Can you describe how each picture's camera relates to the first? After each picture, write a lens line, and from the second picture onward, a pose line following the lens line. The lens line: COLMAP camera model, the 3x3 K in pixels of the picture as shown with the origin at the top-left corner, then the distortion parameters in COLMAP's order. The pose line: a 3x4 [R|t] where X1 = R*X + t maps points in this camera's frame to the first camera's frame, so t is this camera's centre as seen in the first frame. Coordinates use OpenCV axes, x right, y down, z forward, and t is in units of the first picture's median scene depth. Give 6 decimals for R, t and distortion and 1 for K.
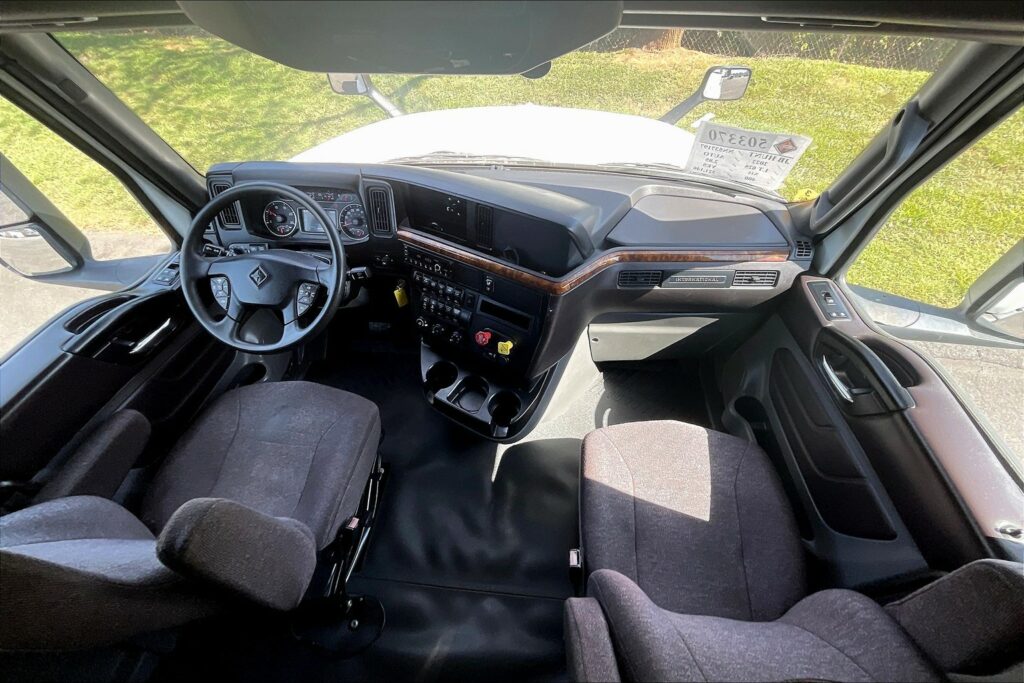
lens RADIAL K [[413.6, 0, 512.0], [0, 413.6, 345.5], [0, 0, 1]] dist [-0.001098, -0.000307]
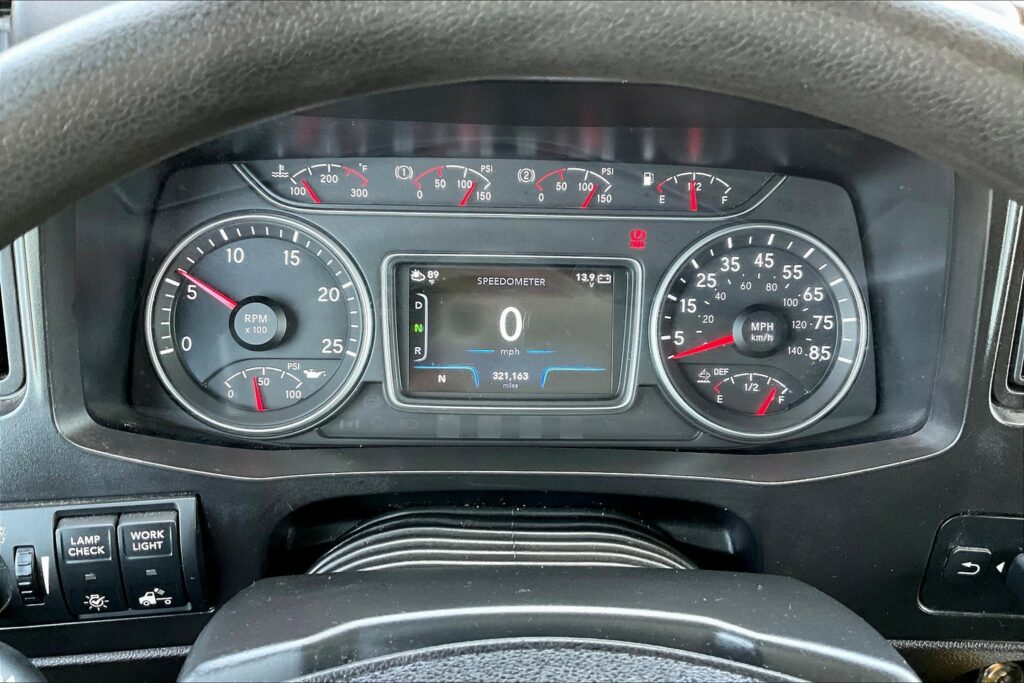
lens RADIAL K [[841.7, 0, 514.7], [0, 841.7, 345.7], [0, 0, 1]] dist [0.119291, -0.244599]
pose [[0.989971, -0.033782, 0.137169, -0.557742], [0.064749, 0.971495, -0.228047, -0.239950], [-0.125555, 0.234642, 0.963939, 0.744633]]
